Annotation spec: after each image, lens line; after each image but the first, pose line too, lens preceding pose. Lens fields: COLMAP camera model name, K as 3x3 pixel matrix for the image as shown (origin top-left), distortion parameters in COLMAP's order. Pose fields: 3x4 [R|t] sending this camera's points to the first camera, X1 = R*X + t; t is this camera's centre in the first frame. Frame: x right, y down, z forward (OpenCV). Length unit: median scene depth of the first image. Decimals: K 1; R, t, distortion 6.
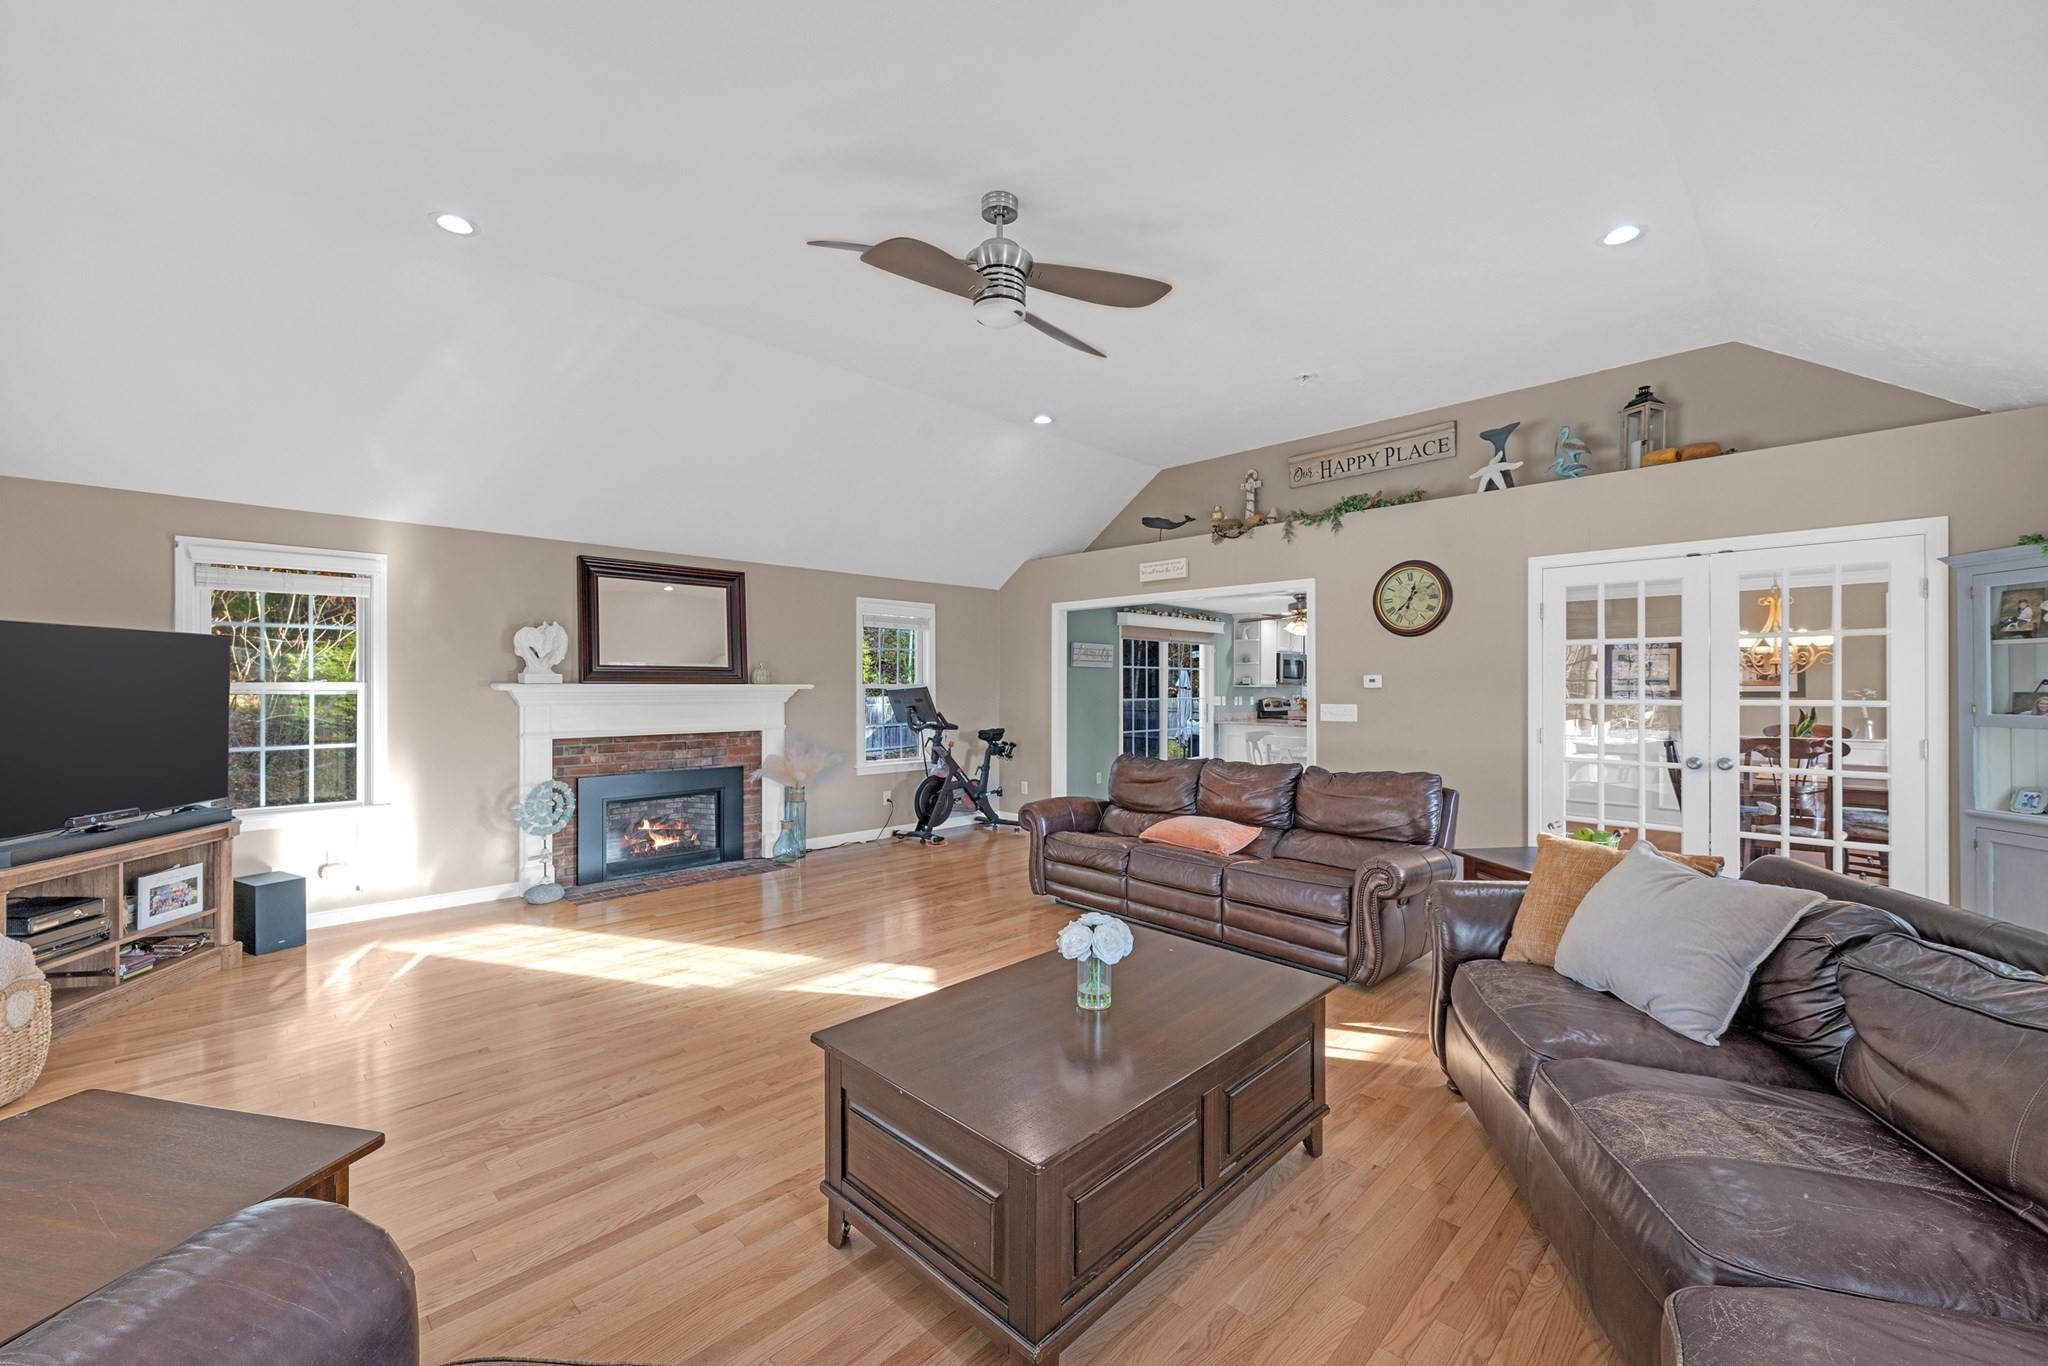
lens RADIAL K [[812.4, 0, 1024.0], [0, 812.4, 683.0], [0, 0, 1]] dist [0.000989, 0.000003]
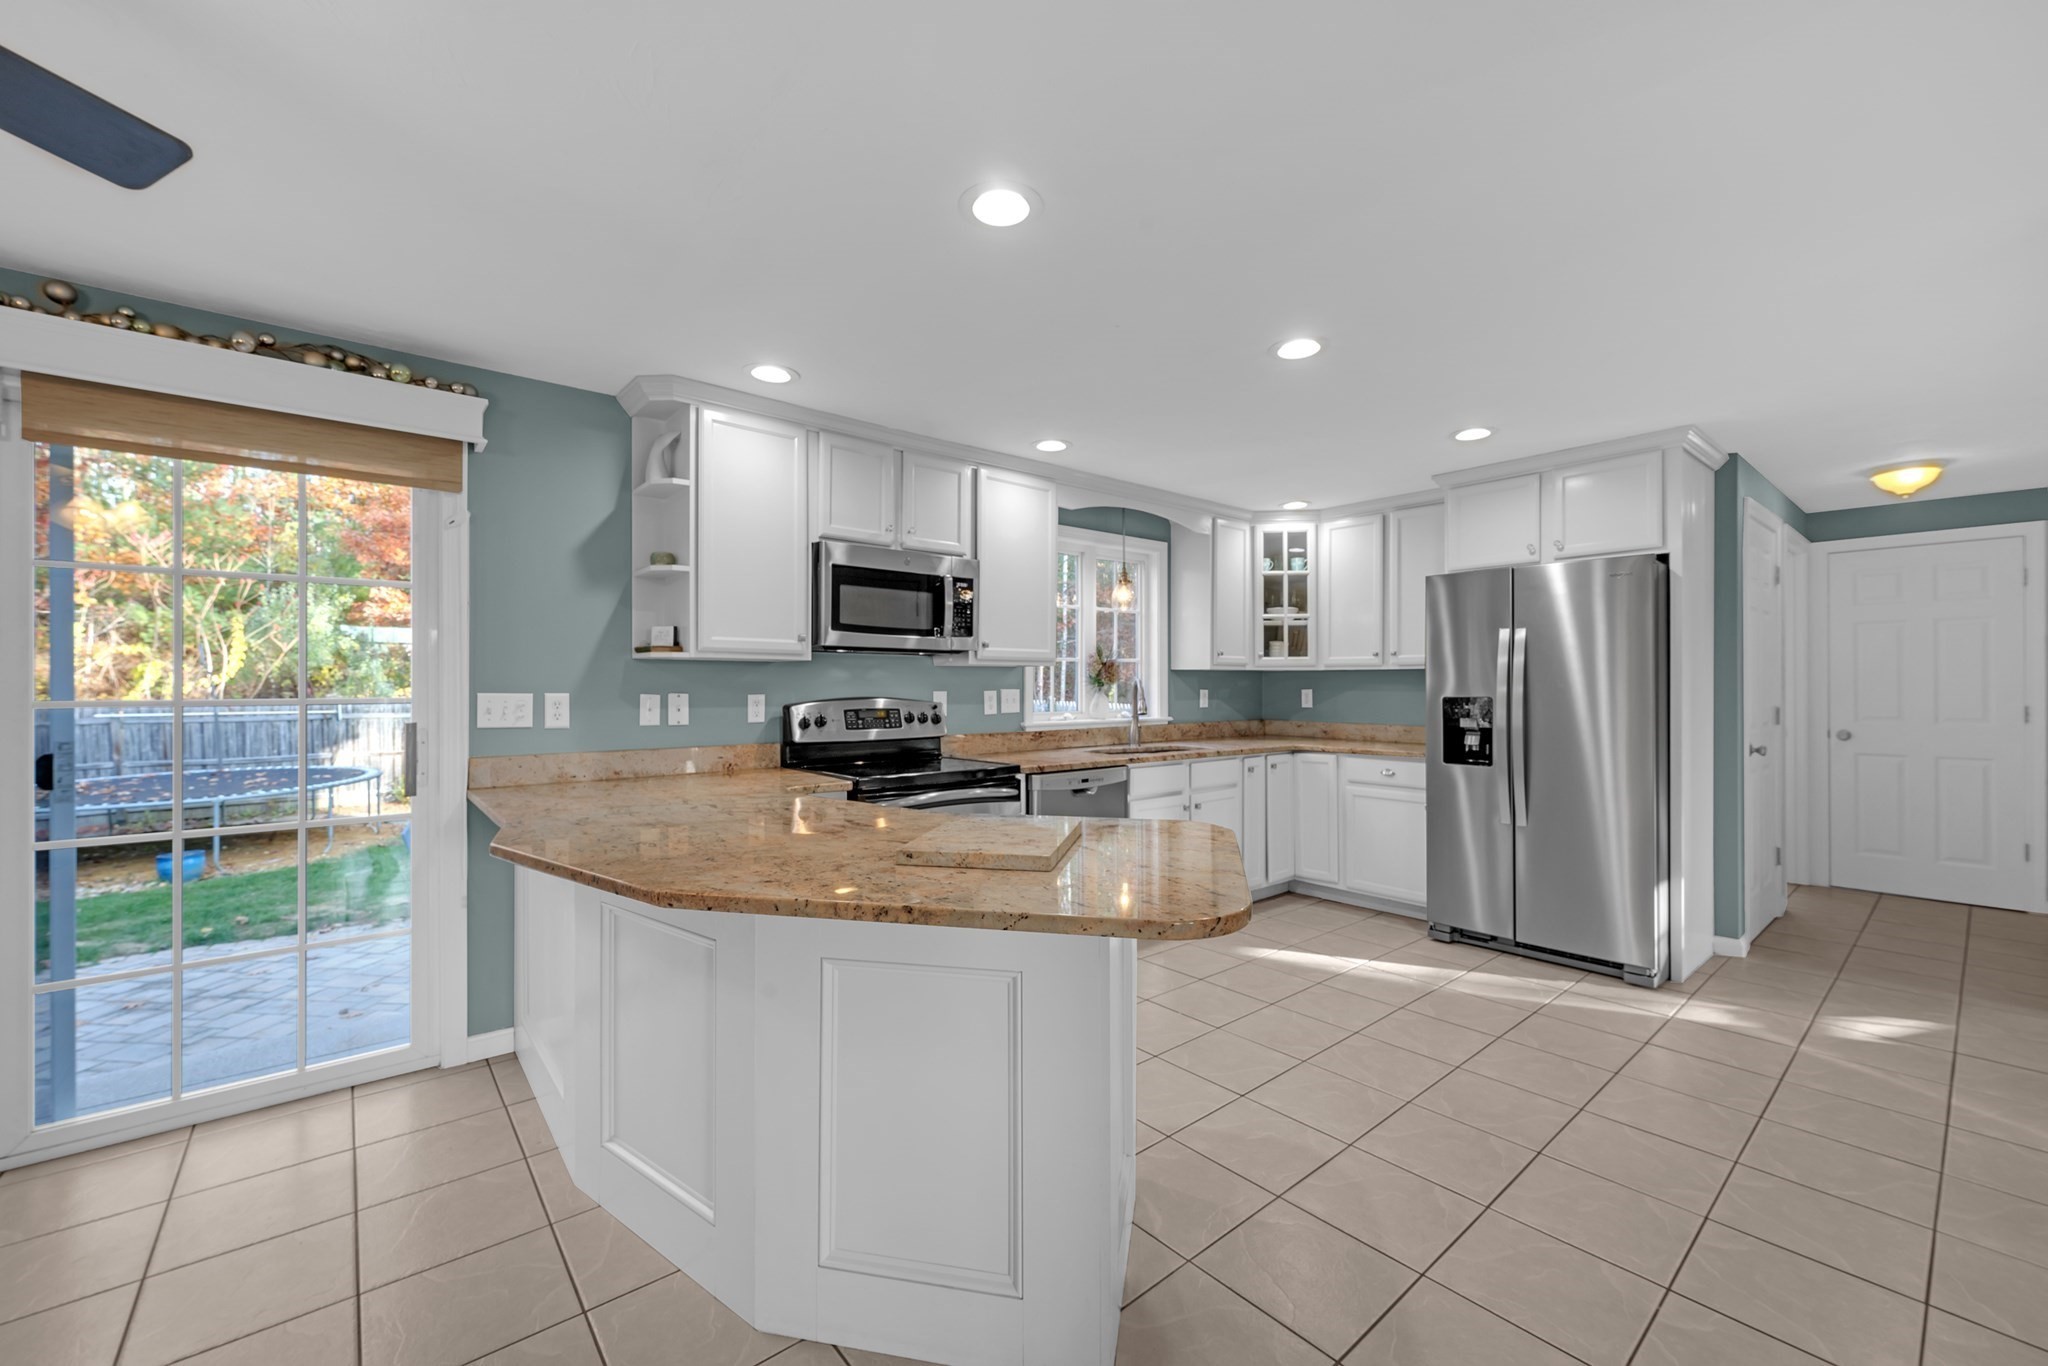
lens RADIAL K [[817.4, 0, 1027.7], [0, 817.4, 683.1], [0, 0, 1]] dist [0.000376, -0.000081]
pose [[0.996124, -0.000516, -0.087956, 0.837858], [0.000668, 0.999998, 0.001697, 0.024941], [0.087955, -0.001750, 0.996123, 1.483026]]
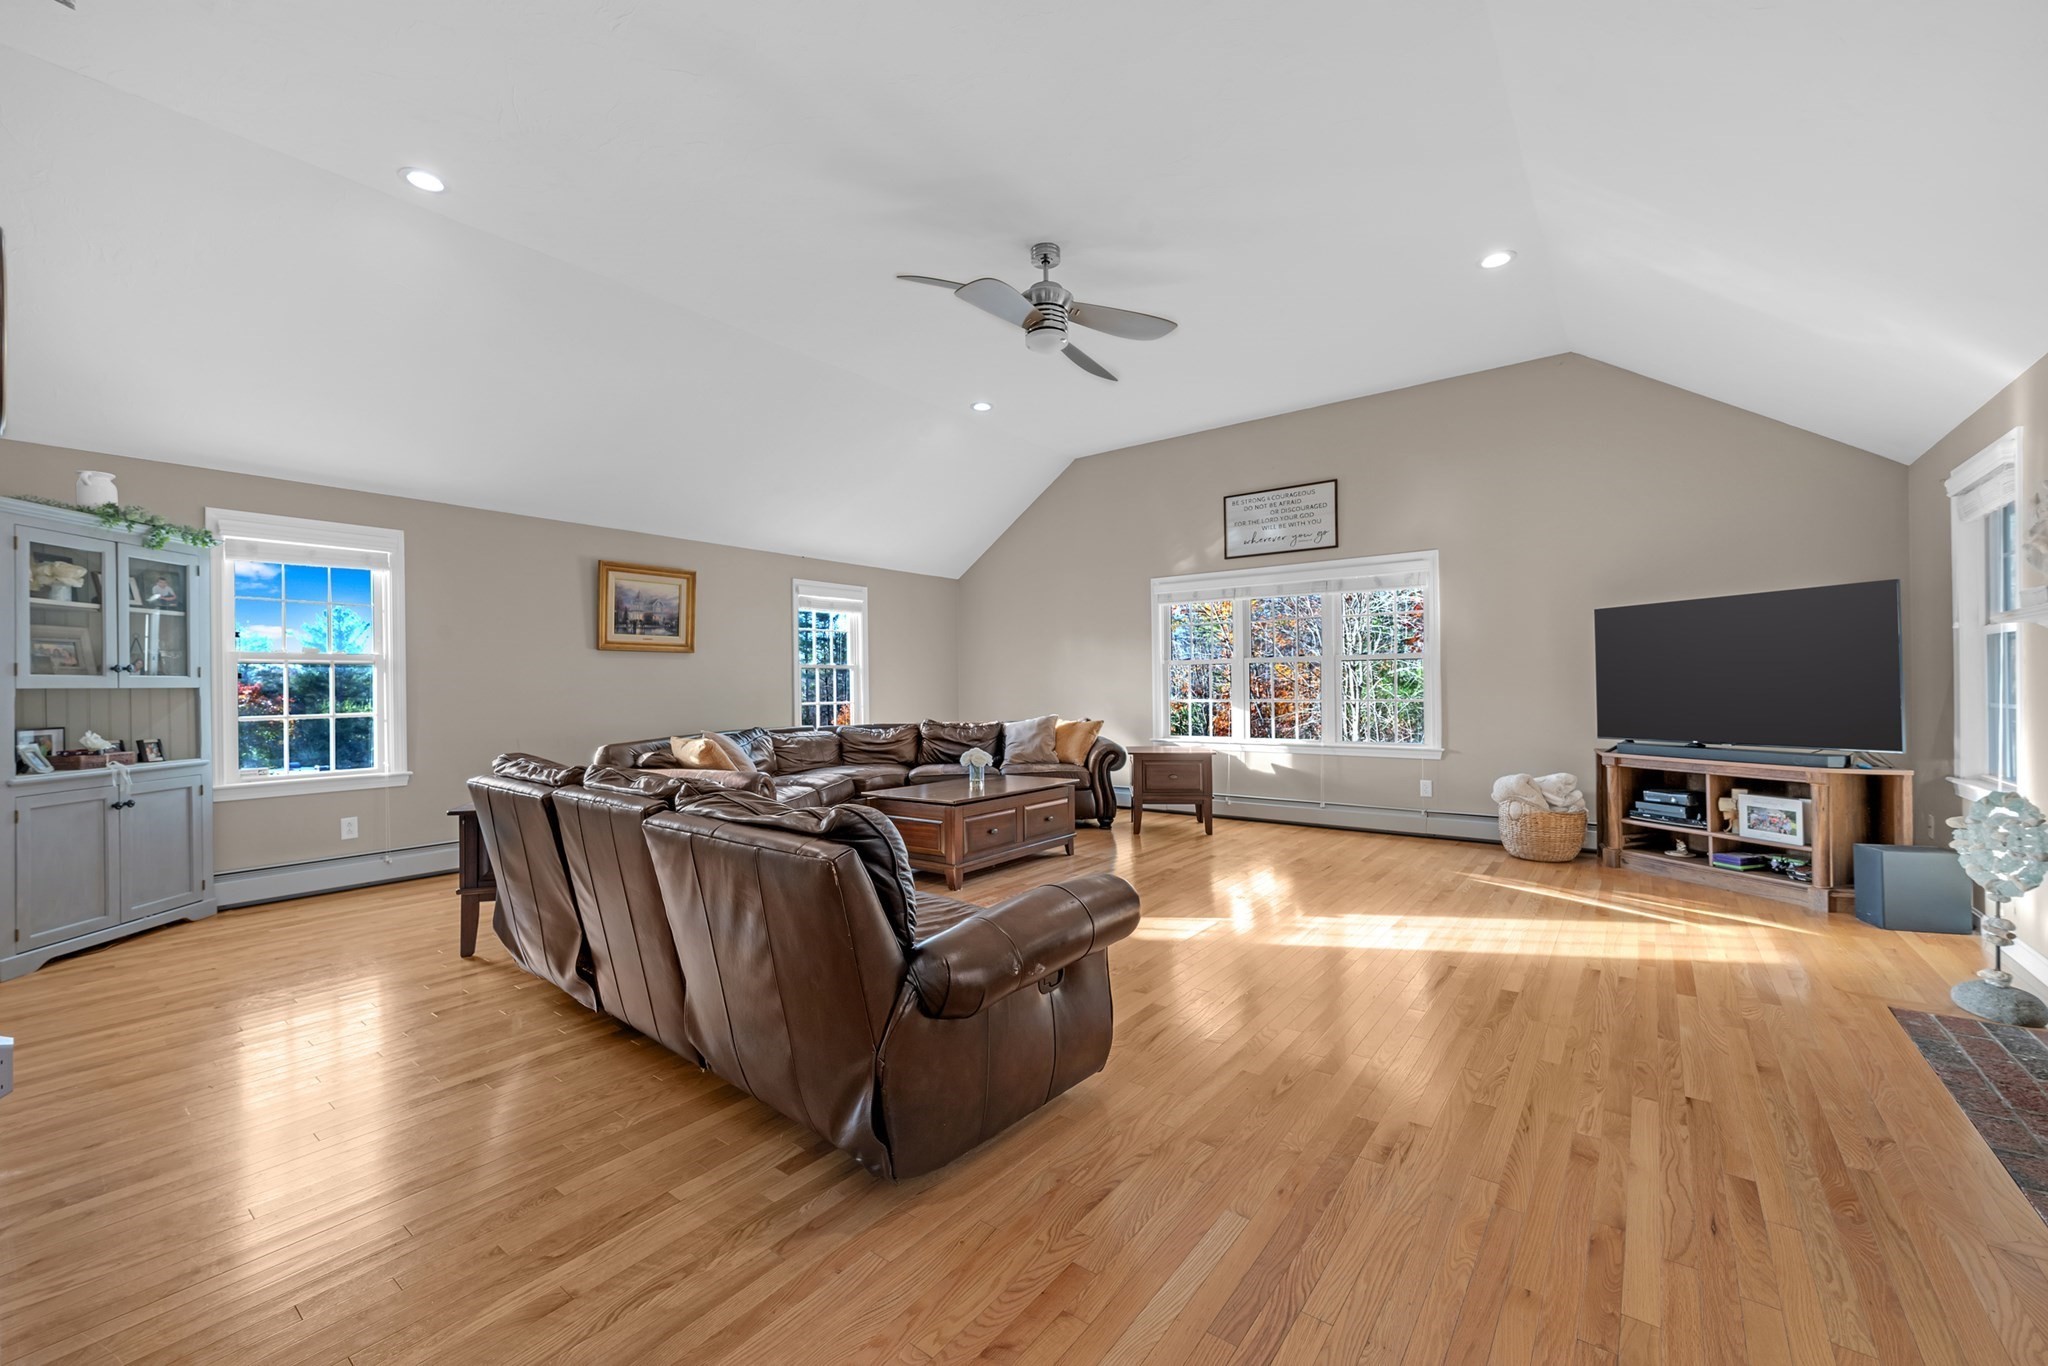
lens RADIAL K [[812.4, 0, 1024.0], [0, 812.4, 683.0], [0, 0, 1]] dist [0.000989, 0.000003]
pose [[-0.993012, 0.006104, -0.117851, 0.099429], [0.006882, 0.999957, -0.006188, 0.045665], [0.117808, -0.006956, -0.993012, 1.374058]]
